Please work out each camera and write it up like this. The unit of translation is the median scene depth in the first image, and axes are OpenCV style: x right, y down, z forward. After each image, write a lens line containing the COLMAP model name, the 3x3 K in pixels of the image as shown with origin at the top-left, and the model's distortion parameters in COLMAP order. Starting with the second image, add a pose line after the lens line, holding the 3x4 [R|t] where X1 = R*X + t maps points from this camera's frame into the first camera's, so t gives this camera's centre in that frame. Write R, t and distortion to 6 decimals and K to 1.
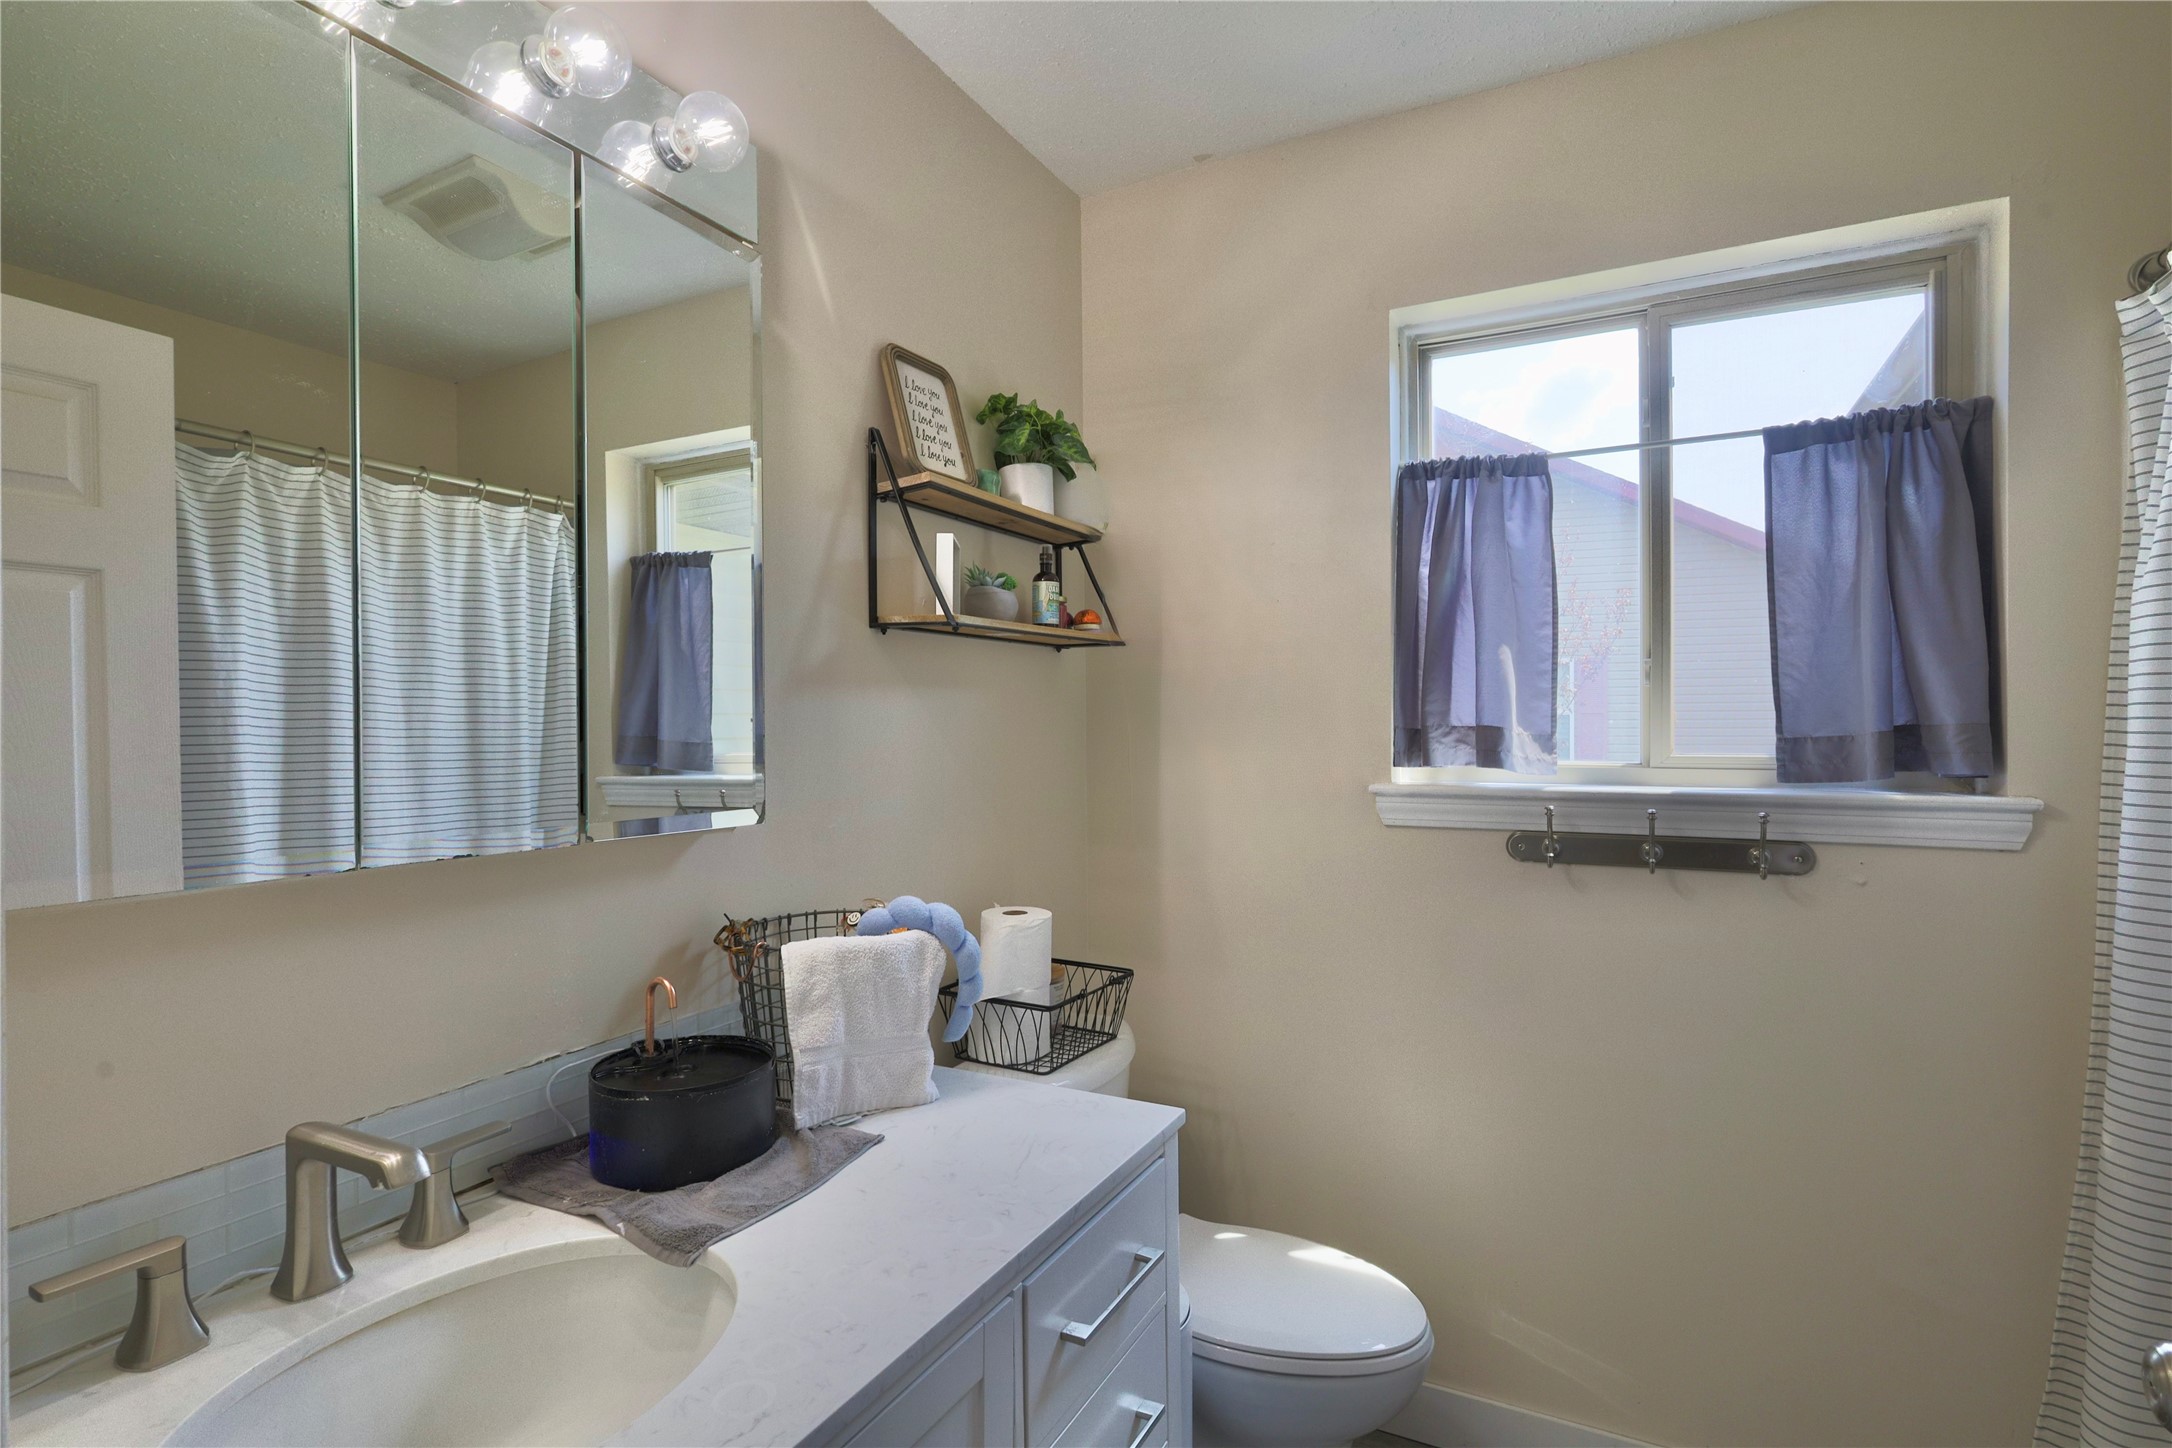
lens RADIAL K [[1051.5, 0, 1083.8], [0, 1051.5, 729.8], [0, 0, 1]] dist [0.004503, 0.001597]
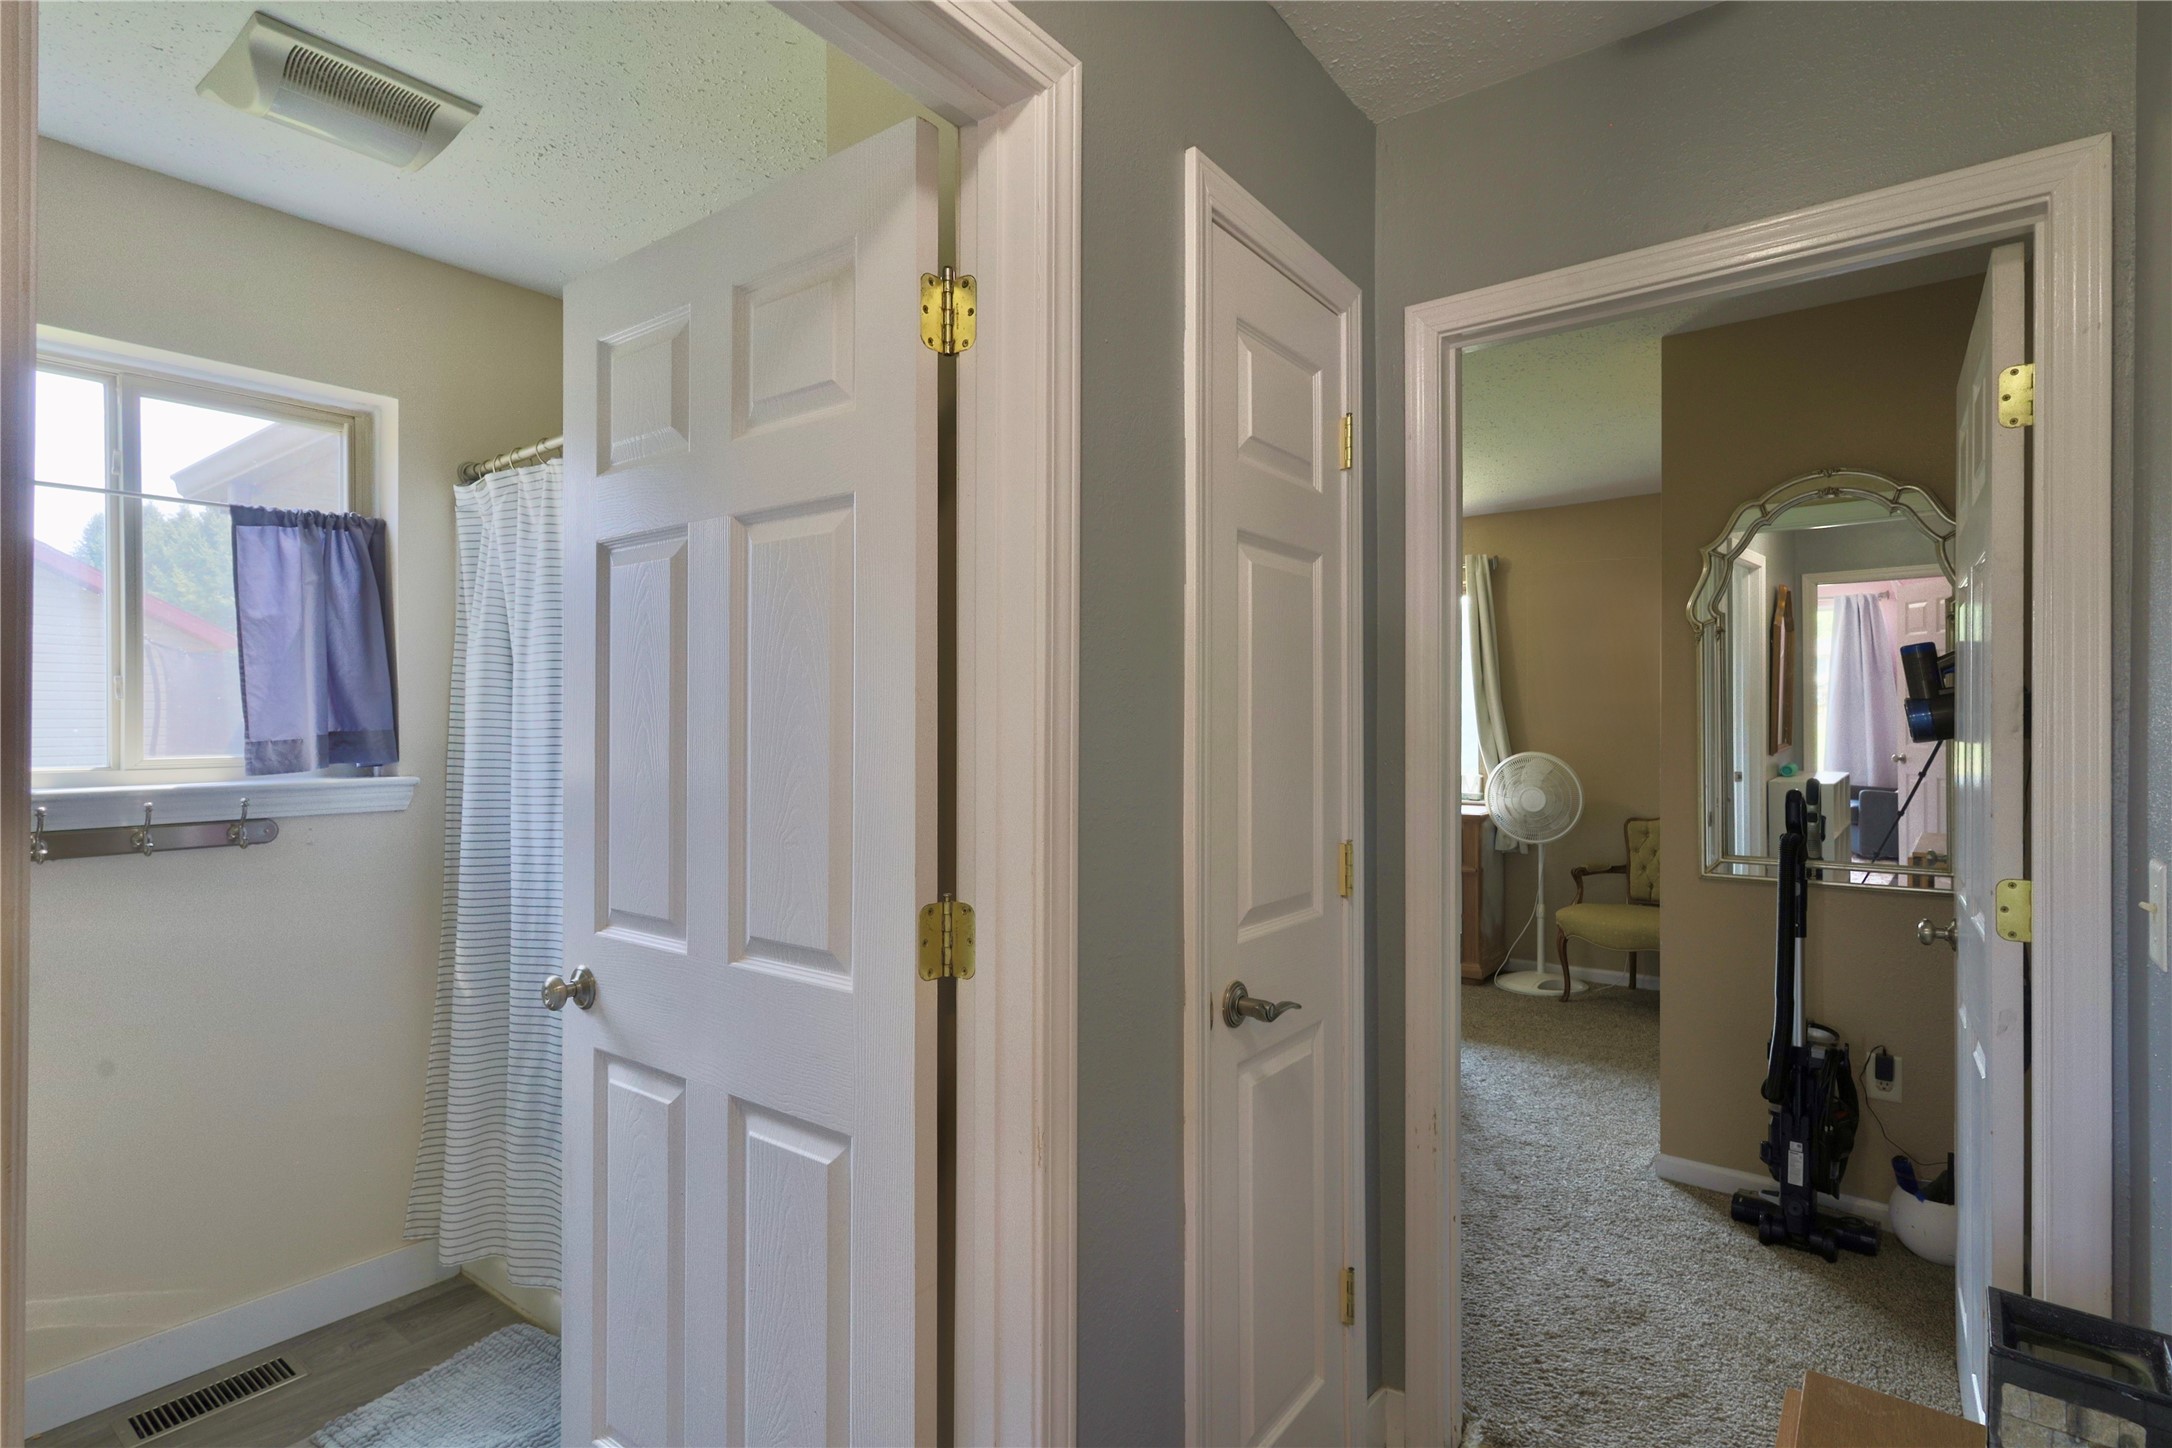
lens RADIAL K [[1051.5, 0, 1086.0], [0, 1051.5, 722.8], [0, 0, 1]] dist [0.004503, 0.001597]
pose [[0.171588, 0.000156, 0.985169, -0.470892], [0.010052, 0.999948, -0.001909, -0.003491], [-0.985118, 0.010231, 0.171577, -0.266407]]
